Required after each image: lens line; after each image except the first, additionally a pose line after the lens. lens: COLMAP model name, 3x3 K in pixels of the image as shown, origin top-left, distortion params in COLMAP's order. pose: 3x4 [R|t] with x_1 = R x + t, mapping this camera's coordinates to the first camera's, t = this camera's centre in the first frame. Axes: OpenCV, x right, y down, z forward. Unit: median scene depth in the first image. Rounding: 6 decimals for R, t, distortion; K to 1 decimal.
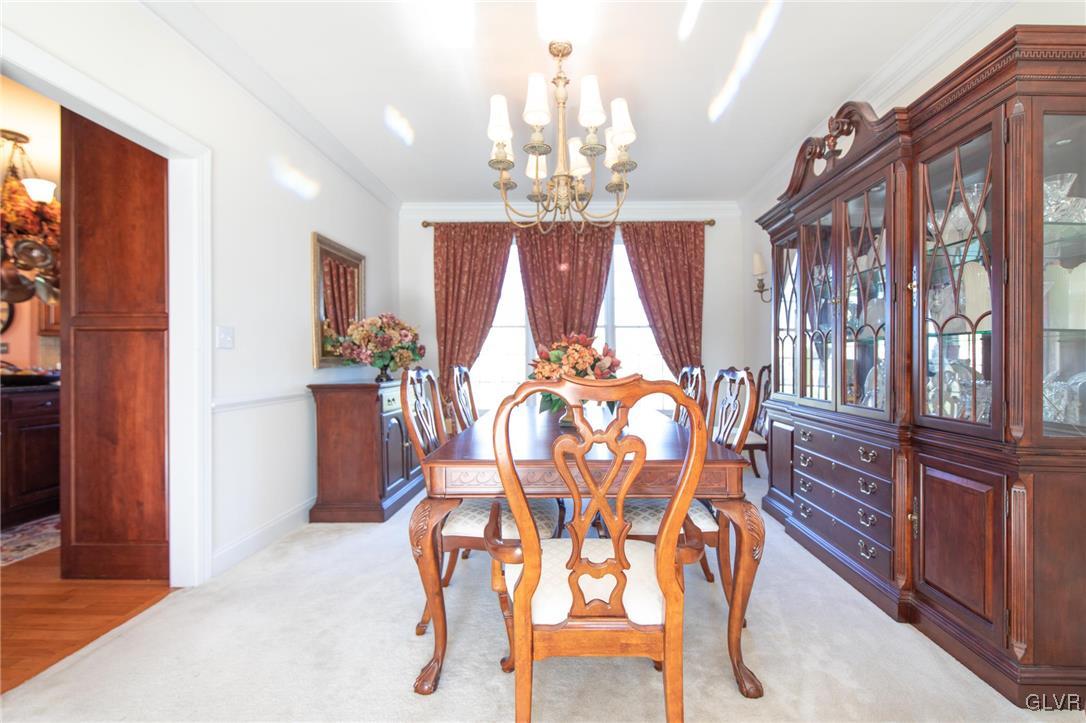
lens RADIAL K [[495.4, 0, 543.9], [0, 495.4, 367.5], [0, 0, 1]] dist [-0.003060, -0.001302]
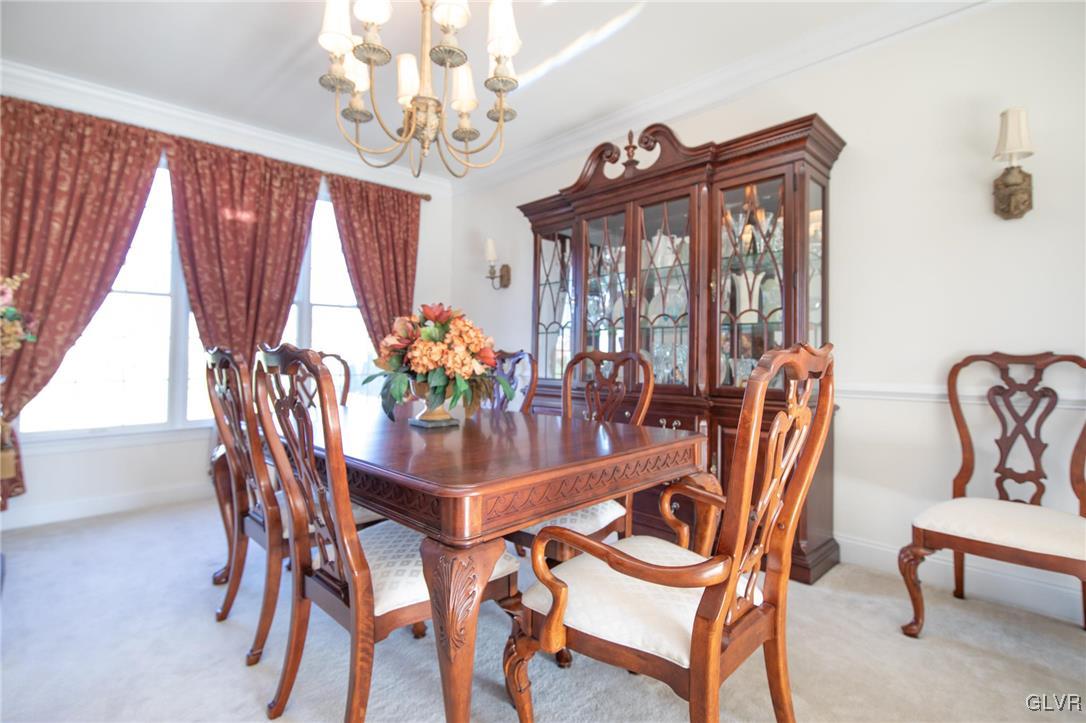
lens RADIAL K [[546.0, 0, 542.8], [0, 546.0, 355.1], [0, 0, 1]] dist [-0.014941, -0.001006]
pose [[0.681566, 0.002335, 0.731753, -0.244618], [0.009893, 0.999874, -0.012405, 0.011982], [-0.731690, 0.015694, 0.681457, 0.161073]]
